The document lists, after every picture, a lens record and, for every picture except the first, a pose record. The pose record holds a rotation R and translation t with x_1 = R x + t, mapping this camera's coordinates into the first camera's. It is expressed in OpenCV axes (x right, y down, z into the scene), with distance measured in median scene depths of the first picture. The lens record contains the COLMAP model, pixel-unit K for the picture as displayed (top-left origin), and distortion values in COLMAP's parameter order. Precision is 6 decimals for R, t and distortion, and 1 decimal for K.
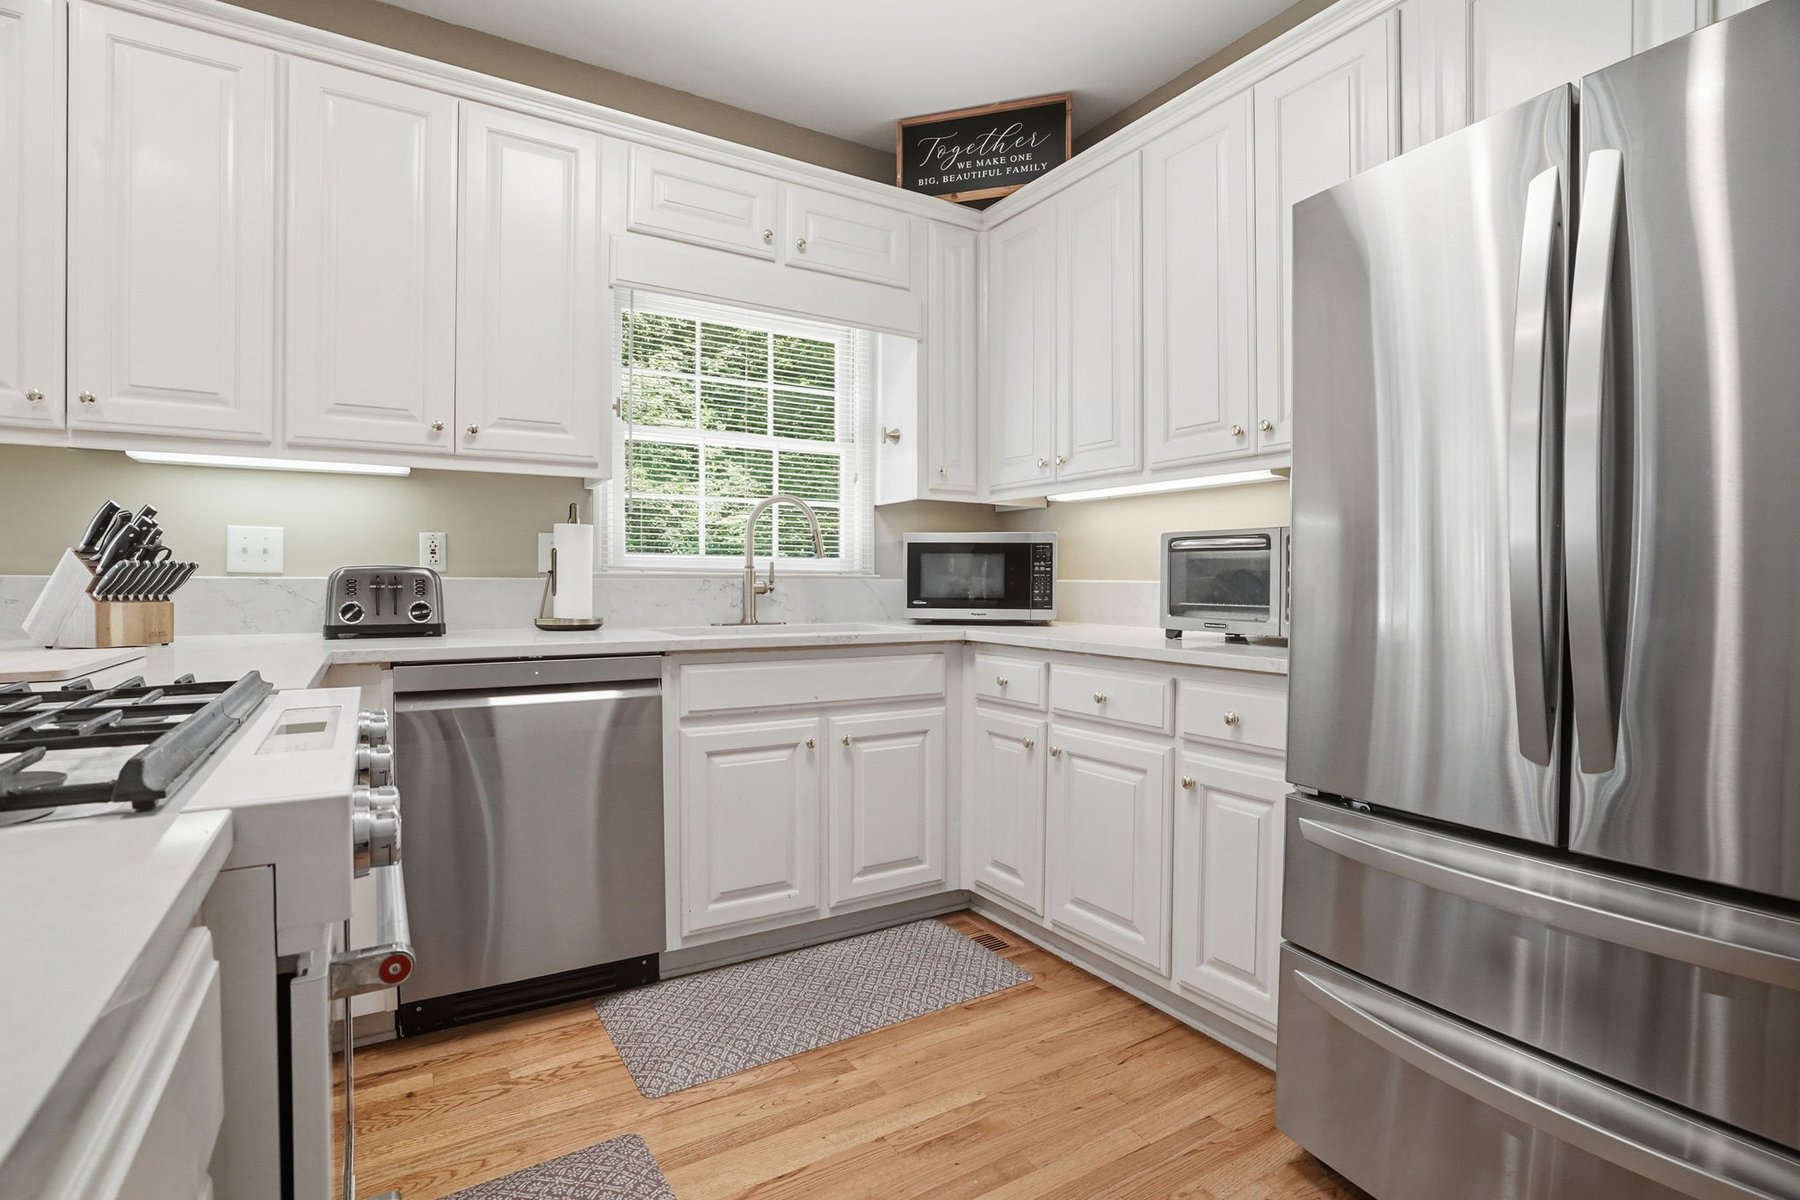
lens RADIAL K [[853.8, 0, 900.0], [0, 853.8, 600.0], [0, 0, 1]] dist [-0.059497, 0.021823]
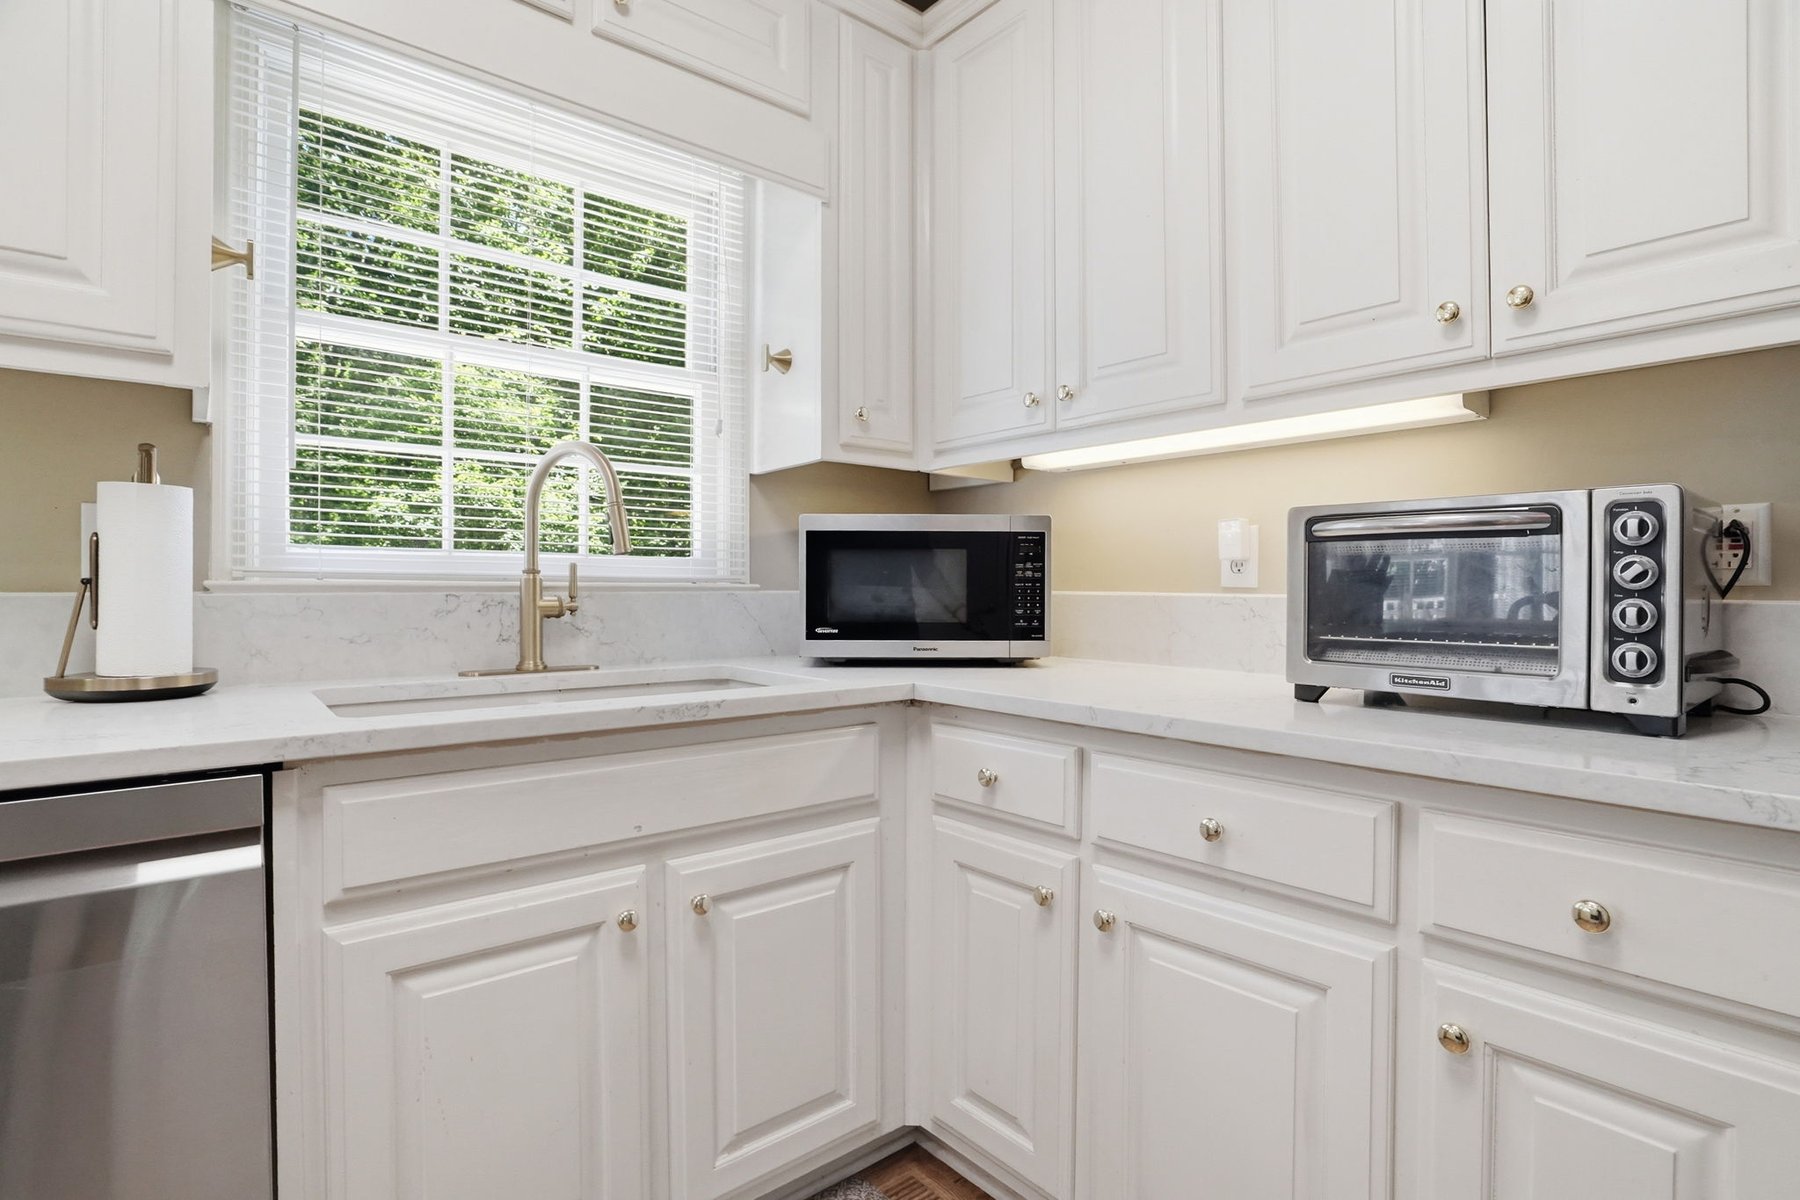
lens RADIAL K [[873.9, 0, 894.3], [0, 873.9, 592.3], [0, 0, 1]] dist [-0.062455, 0.024437]
pose [[0.990249, -0.003570, 0.139262, -0.017715], [0.006032, 0.999833, -0.017267, -0.014846], [-0.139177, 0.017939, 0.990105, 0.436693]]
